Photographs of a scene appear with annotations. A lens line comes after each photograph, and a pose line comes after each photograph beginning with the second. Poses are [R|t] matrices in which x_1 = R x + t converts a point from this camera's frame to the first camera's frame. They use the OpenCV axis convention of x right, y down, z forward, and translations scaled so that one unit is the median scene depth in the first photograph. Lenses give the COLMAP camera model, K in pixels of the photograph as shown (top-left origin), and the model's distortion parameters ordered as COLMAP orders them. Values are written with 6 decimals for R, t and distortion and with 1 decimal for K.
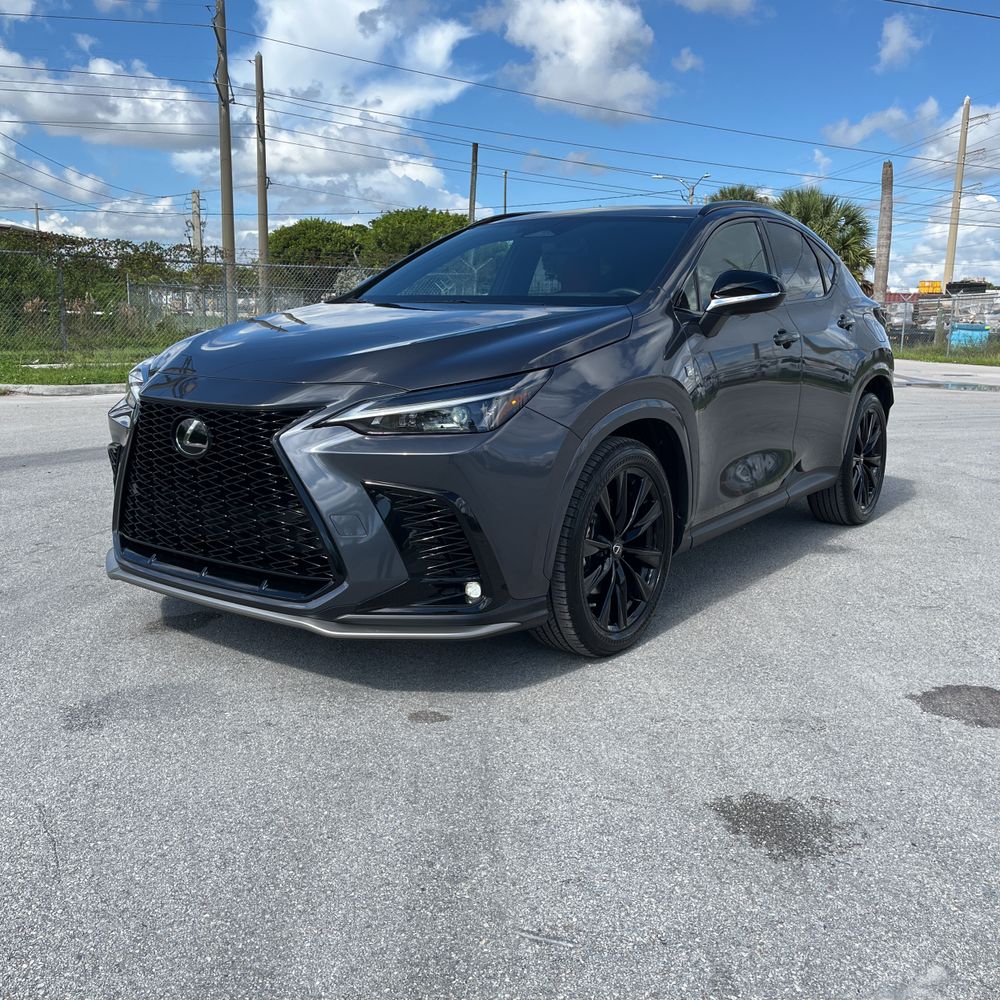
lens RADIAL K [[1018.7, 0, 501.4], [0, 1018.7, 499.5], [0, 0, 1]] dist [0.021320, 0.000000]
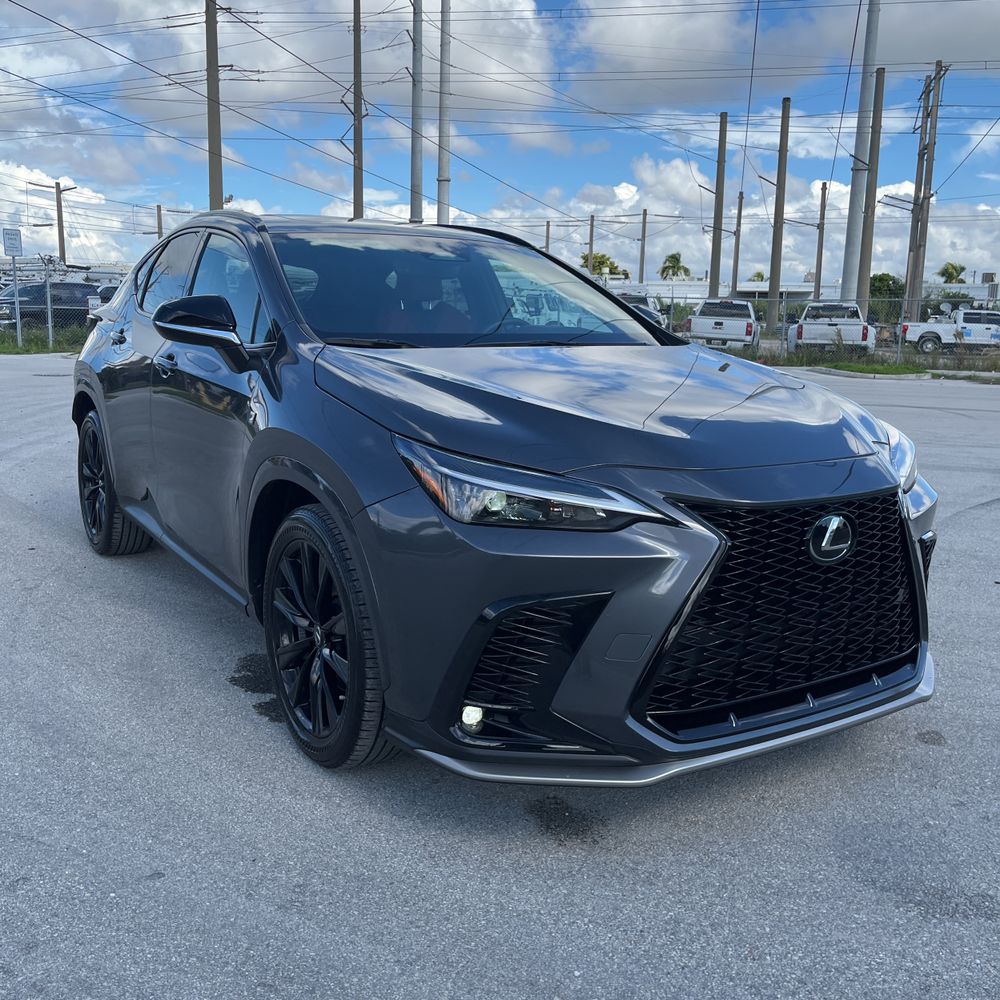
lens RADIAL K [[1018.7, 0, 498.6], [0, 1018.7, 492.6], [0, 0, 1]] dist [0.021320, 0.000000]
pose [[0.364271, -0.174355, 0.914826, -0.094343], [0.150012, 0.980476, 0.127135, -0.019937], [-0.919132, 0.090923, 0.383315, 0.077396]]
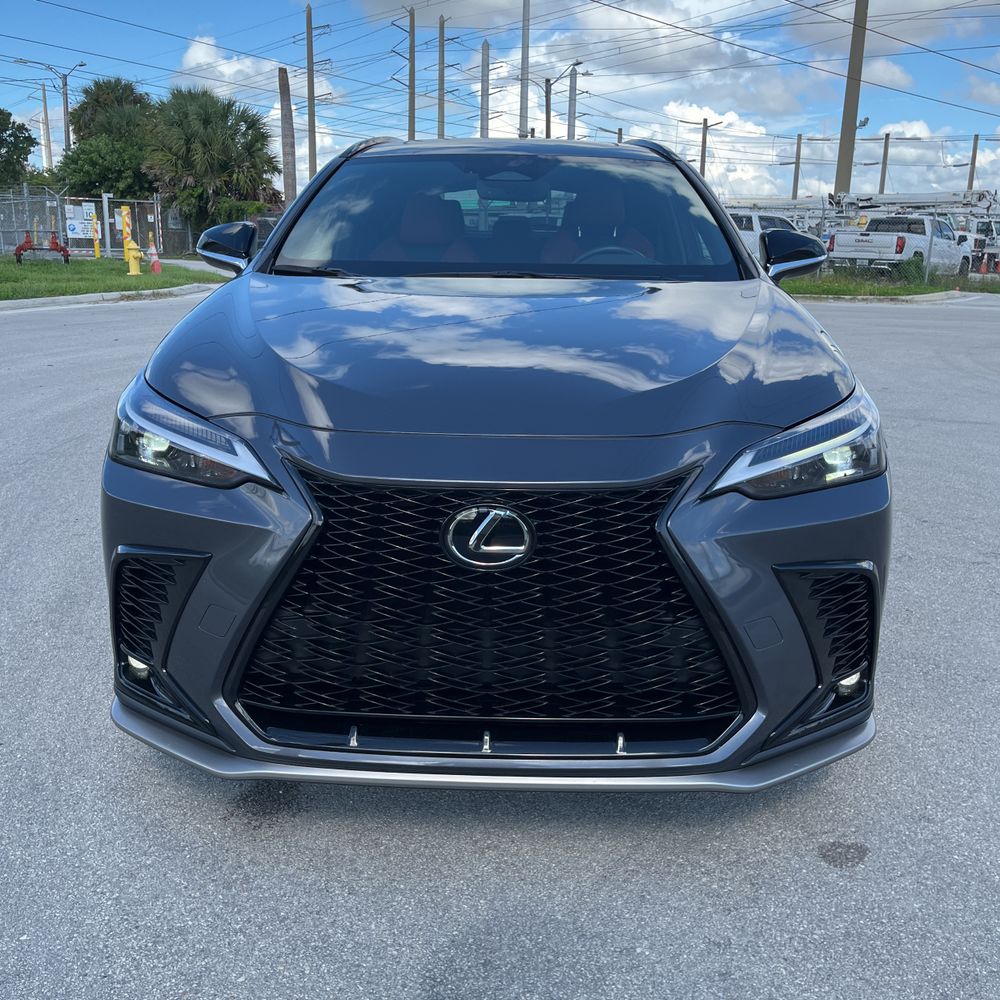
lens RADIAL K [[1018.7, 0, 497.1], [0, 1018.7, 491.8], [0, 0, 1]] dist [0.021320, 0.000000]
pose [[0.829401, -0.145839, 0.539282, -0.051984], [0.100784, 0.988546, 0.112333, -0.013043], [-0.549488, -0.038818, 0.834600, 0.040717]]
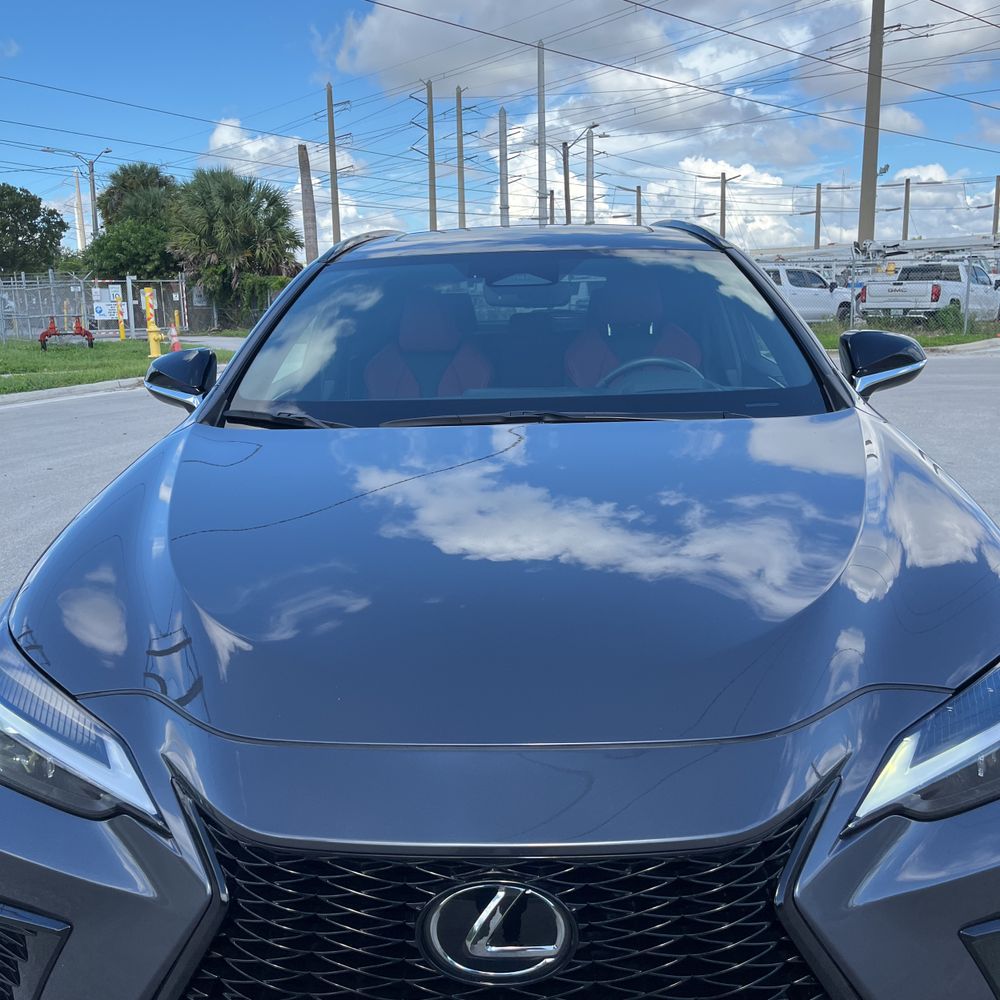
lens RADIAL K [[1018.7, 0, 496.0], [0, 1018.7, 486.5], [0, 0, 1]] dist [0.021320, 0.000000]
pose [[0.841115, -0.144814, 0.521109, -0.039415], [0.140238, 0.988931, 0.048465, -0.019871], [-0.522359, 0.032315, 0.852113, 0.056674]]
